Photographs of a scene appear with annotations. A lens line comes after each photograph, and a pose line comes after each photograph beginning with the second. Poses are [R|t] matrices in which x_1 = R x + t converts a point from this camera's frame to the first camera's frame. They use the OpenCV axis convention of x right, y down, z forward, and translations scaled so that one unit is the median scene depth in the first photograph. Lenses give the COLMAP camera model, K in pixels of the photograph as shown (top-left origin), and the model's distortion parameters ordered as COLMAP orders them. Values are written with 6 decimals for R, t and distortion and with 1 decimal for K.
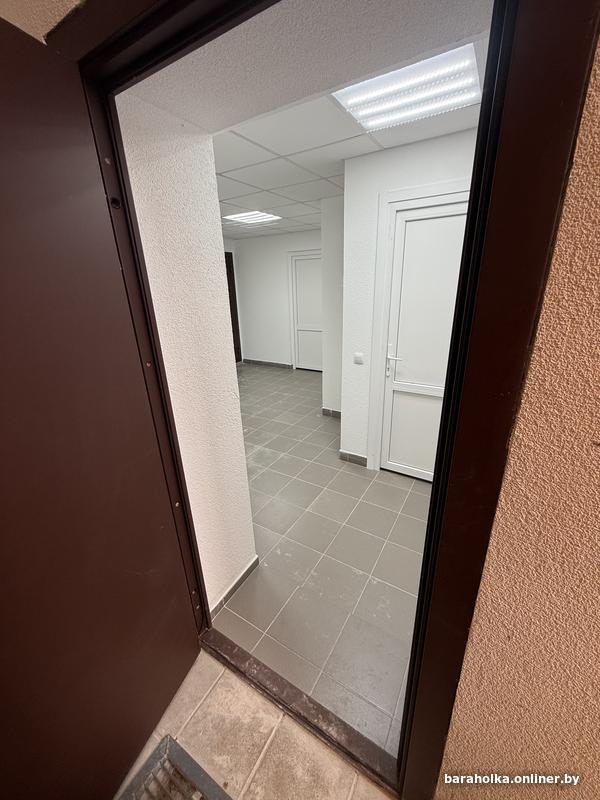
lens RADIAL K [[318.0, 0, 302.9], [0, 318.0, 399.2], [0, 0, 1]] dist [0.000226, -0.000483]
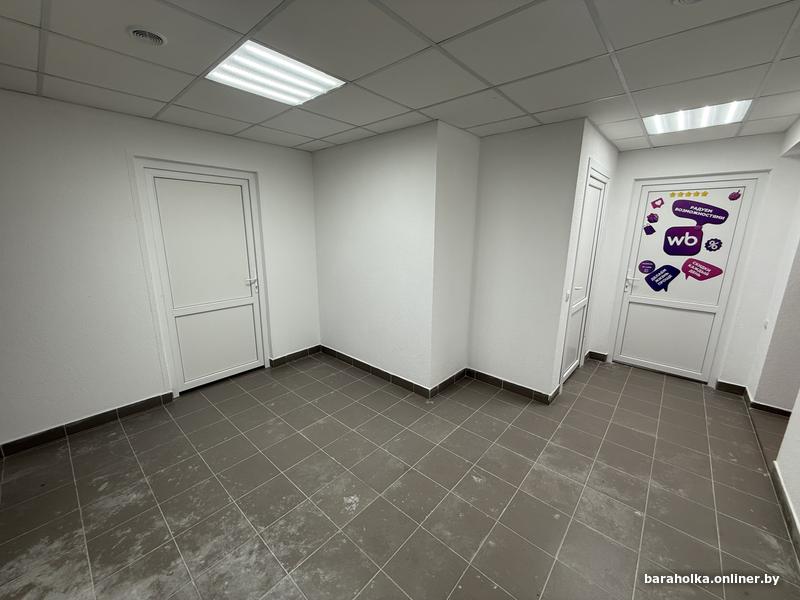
lens RADIAL K [[318.0, 0, 399.5], [0, 318.0, 300.0], [0, 0, 1]] dist [0.000226, -0.000483]
pose [[0.172338, -0.188513, 0.966831, -0.435630], [0.326326, 0.937018, 0.124532, -0.196468], [-0.929414, 0.294041, 0.223001, 0.584119]]
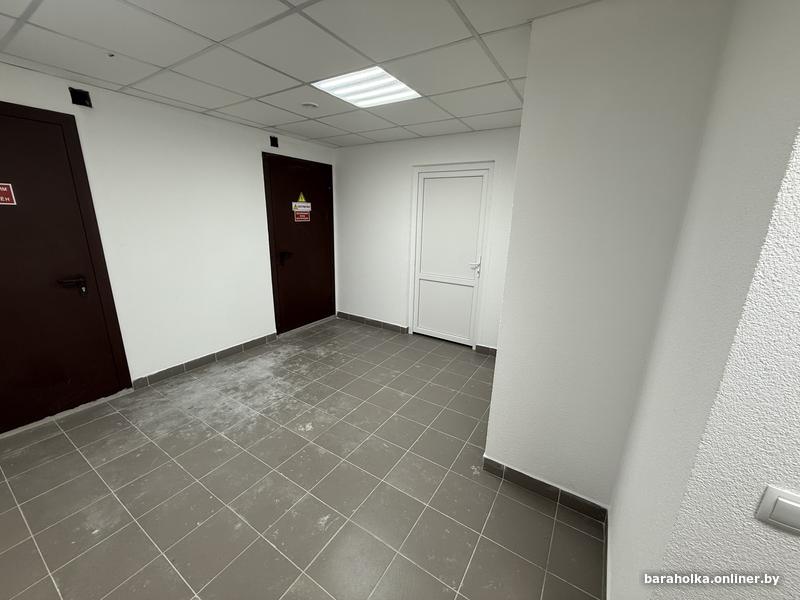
lens RADIAL K [[318.0, 0, 397.8], [0, 318.0, 299.9], [0, 0, 1]] dist [0.000226, -0.000483]
pose [[0.998449, 0.055363, -0.005824, -0.058780], [-0.055661, 0.994549, -0.088176, -0.113642], [0.000911, 0.088364, 0.996088, 0.337861]]
